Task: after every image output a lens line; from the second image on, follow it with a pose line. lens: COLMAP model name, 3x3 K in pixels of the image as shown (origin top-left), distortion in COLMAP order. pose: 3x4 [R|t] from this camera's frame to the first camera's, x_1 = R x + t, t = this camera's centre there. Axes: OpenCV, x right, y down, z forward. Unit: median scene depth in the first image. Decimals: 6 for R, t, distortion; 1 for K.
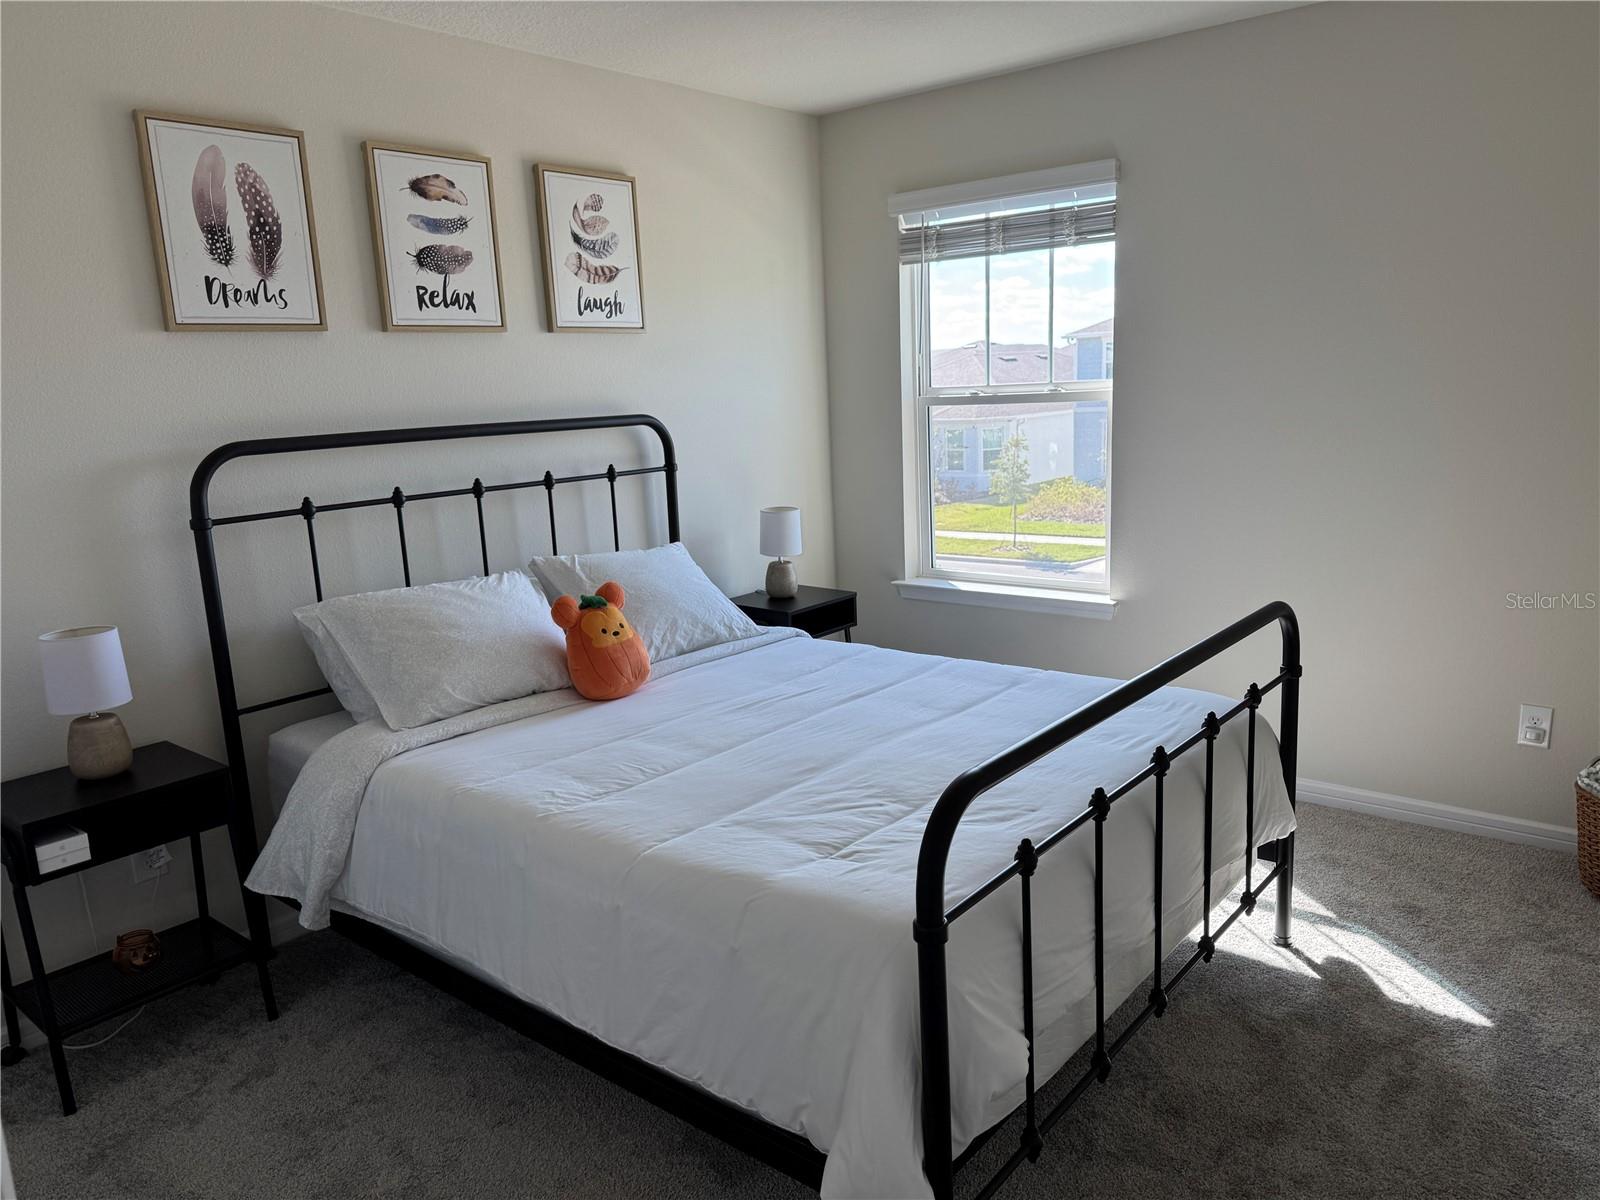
lens RADIAL K [[1121.0, 0, 800.5], [0, 1121.0, 612.6], [0, 0, 1]] dist [0.008371, -0.028138]
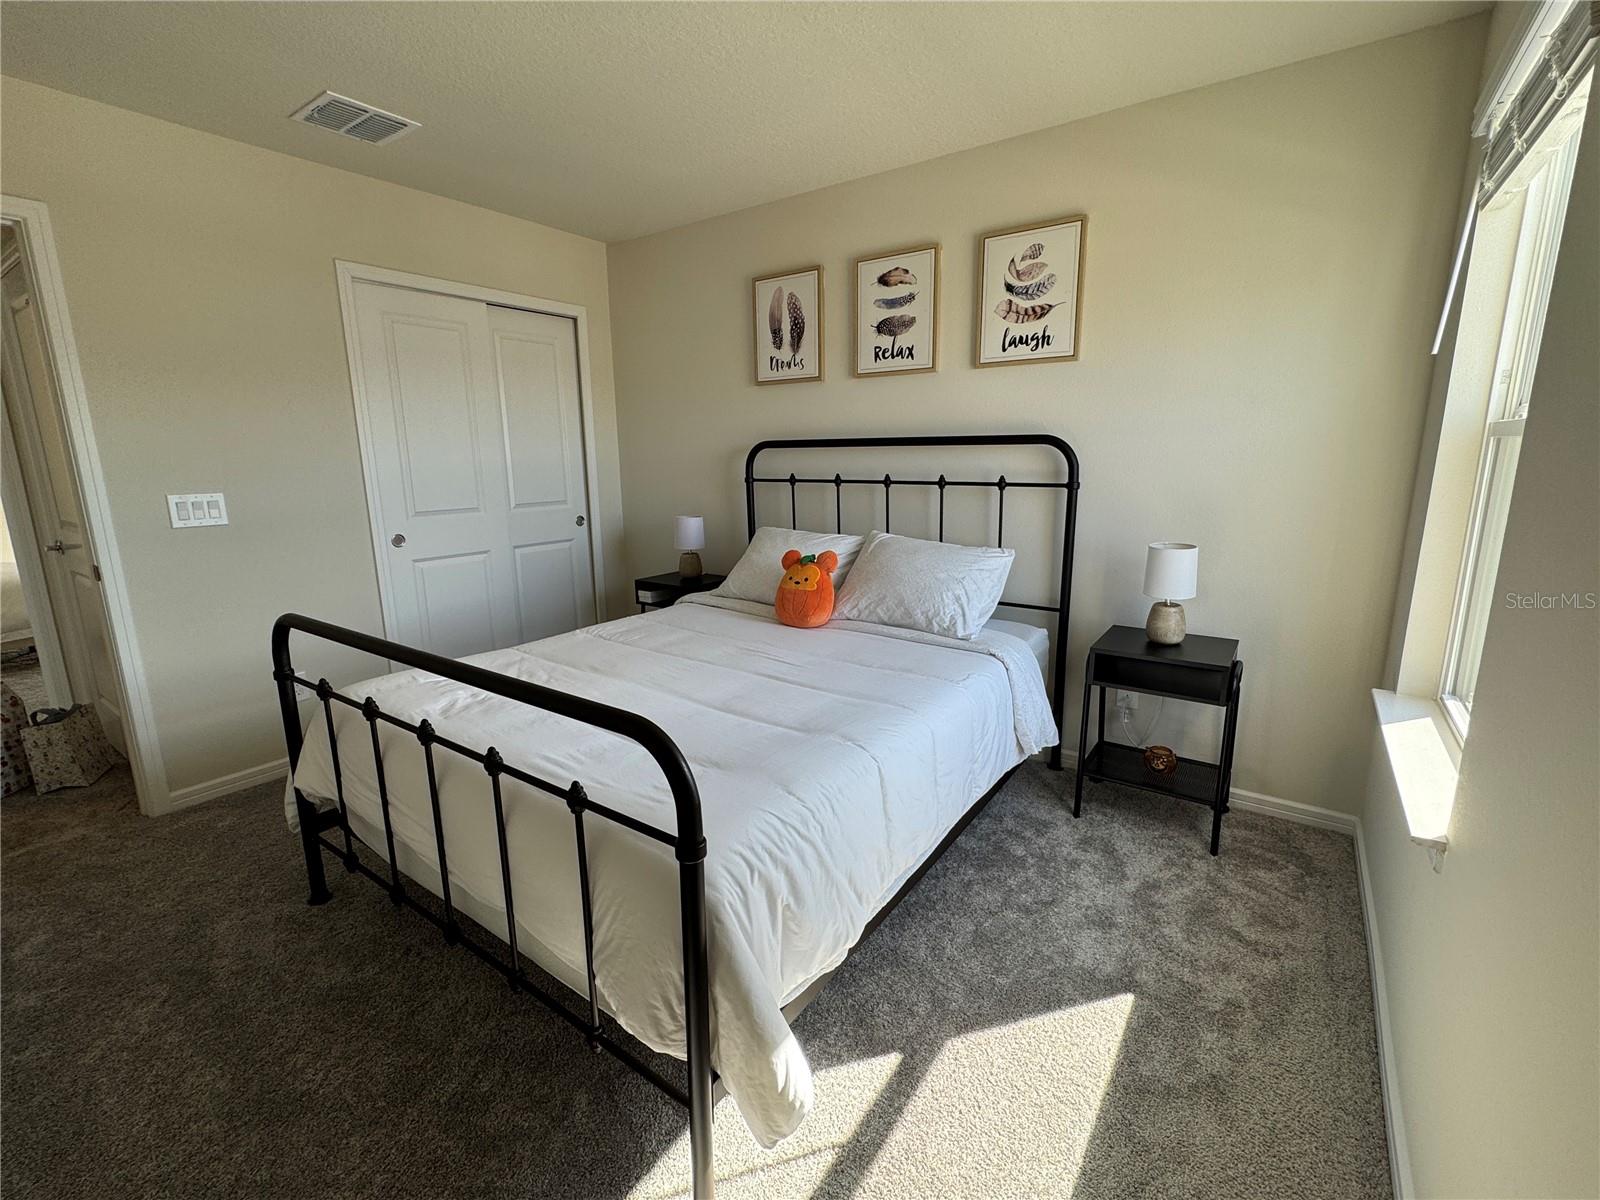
lens RADIAL K [[715.8, 0, 792.3], [0, 715.8, 588.6], [0, 0, 1]] dist [-0.000557, -0.000303]
pose [[0.065839, 0.239073, -0.968767, 0.681286], [-0.189148, 0.956261, 0.223132, -0.167416], [0.979739, 0.168549, 0.108179, 0.824742]]
